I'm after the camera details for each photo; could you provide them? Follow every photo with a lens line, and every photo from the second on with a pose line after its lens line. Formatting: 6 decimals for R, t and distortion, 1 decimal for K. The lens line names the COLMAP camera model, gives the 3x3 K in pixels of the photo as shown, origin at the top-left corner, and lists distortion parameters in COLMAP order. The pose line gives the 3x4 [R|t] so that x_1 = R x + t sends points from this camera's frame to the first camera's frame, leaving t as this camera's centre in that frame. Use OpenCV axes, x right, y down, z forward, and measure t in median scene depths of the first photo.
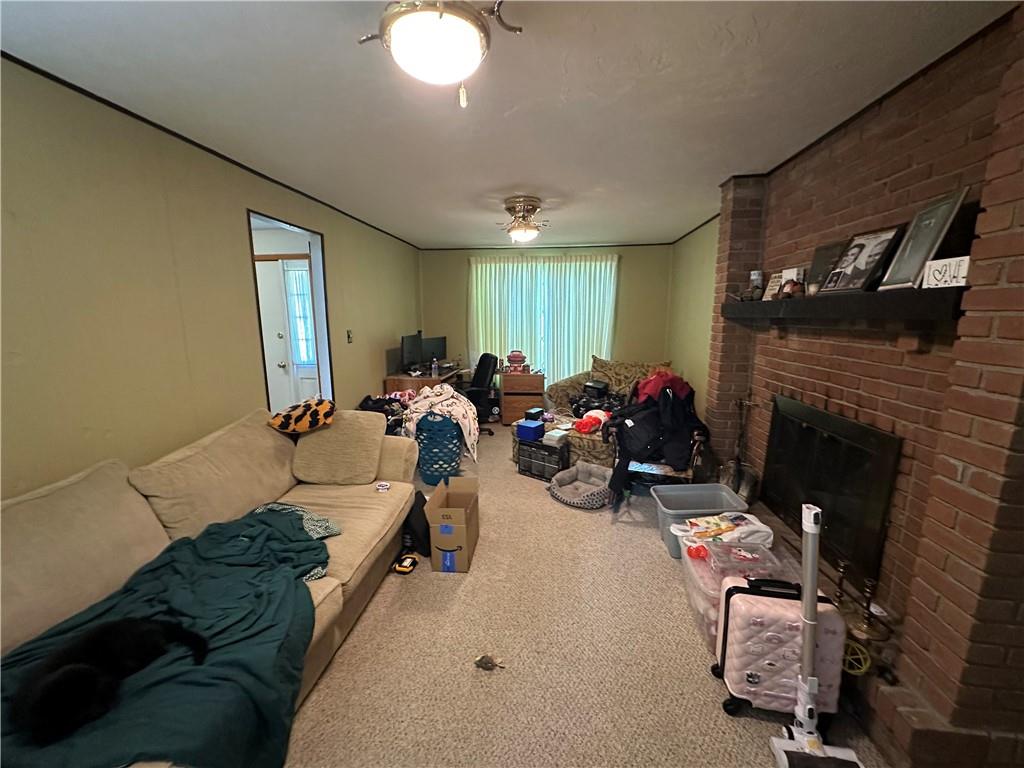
lens RADIAL K [[407.3, 0, 509.5], [0, 407.3, 384.6], [0, 0, 1]] dist [-0.004433, 0.001460]
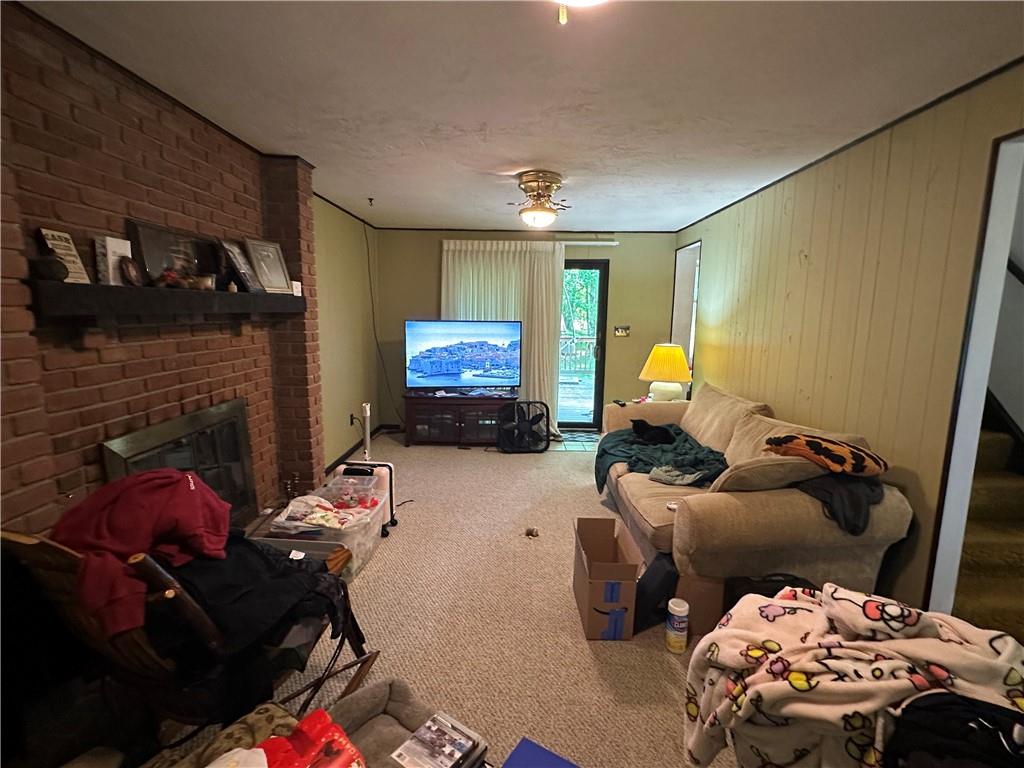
lens RADIAL K [[489.1, 0, 508.0], [0, 489.1, 388.1], [0, 0, 1]] dist [-0.004392, -0.000494]
pose [[-0.995777, 0.007978, -0.091456, 0.154123], [-0.021824, 0.947084, 0.320243, -0.347132], [0.089171, 0.320887, -0.942910, 2.016077]]
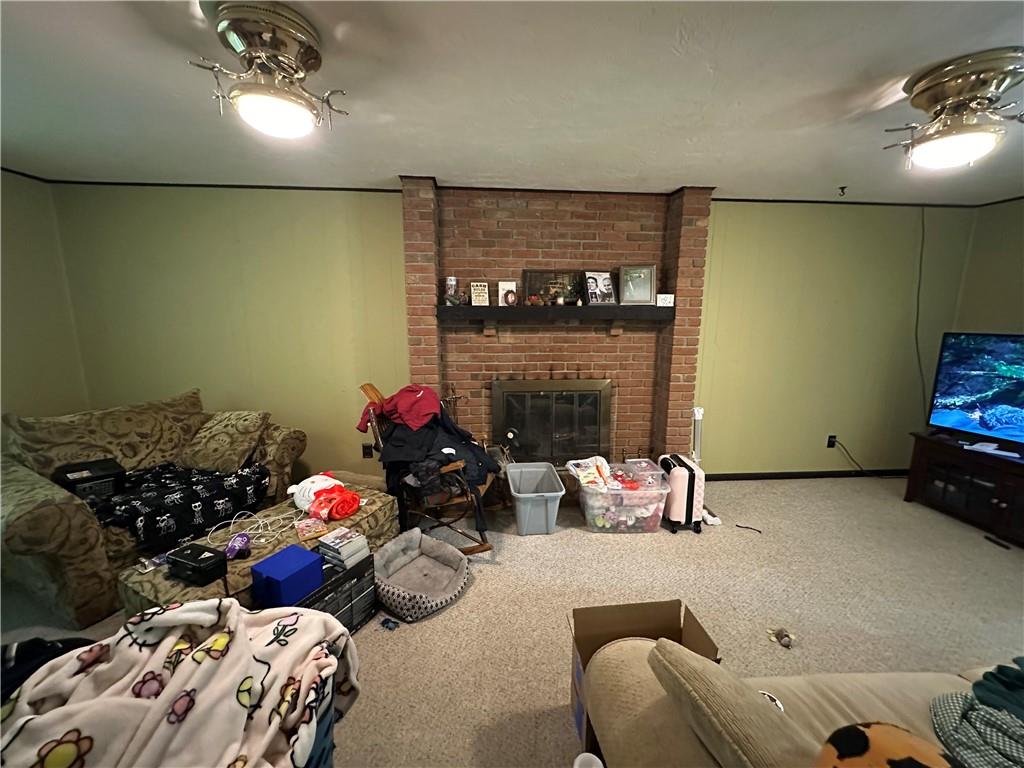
lens RADIAL K [[407.3, 0, 513.4], [0, 407.3, 386.6], [0, 0, 1]] dist [-0.004433, 0.001460]
pose [[-0.193845, -0.165019, 0.967054, -0.670865], [0.162436, 0.966746, 0.197527, -0.231784], [-0.967491, 0.195374, -0.160594, 1.355471]]
